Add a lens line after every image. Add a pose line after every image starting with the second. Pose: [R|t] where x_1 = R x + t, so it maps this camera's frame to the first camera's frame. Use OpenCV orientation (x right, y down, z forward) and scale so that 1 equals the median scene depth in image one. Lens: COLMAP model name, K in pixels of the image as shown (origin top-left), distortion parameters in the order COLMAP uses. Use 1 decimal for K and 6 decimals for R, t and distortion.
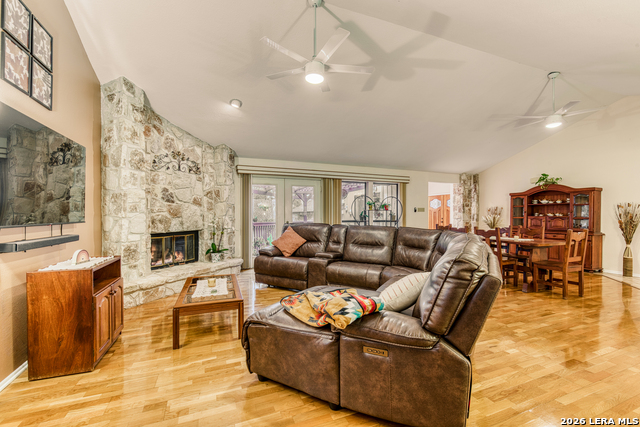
lens RADIAL K [[279.4, 0, 320.7], [0, 279.4, 215.3], [0, 0, 1]] dist [0.011570, -0.004869]
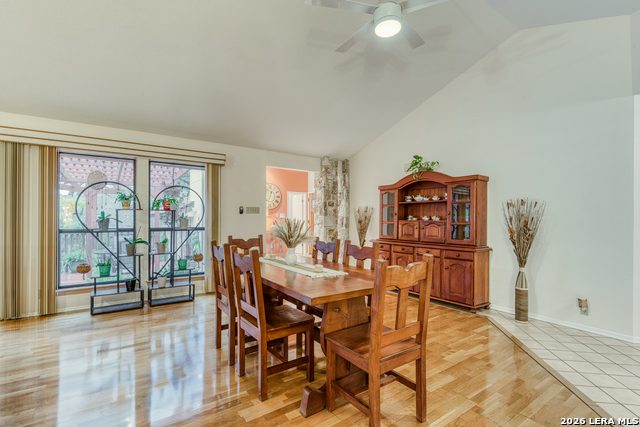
lens RADIAL K [[299.6, 0, 322.1], [0, 299.6, 216.1], [0, 0, 1]] dist [0.021291, 0.000379]
pose [[0.974461, 0.001322, 0.224554, 0.504947], [0.000360, 0.999972, -0.007449, -0.002321], [-0.224557, 0.007339, 0.974433, 0.441106]]
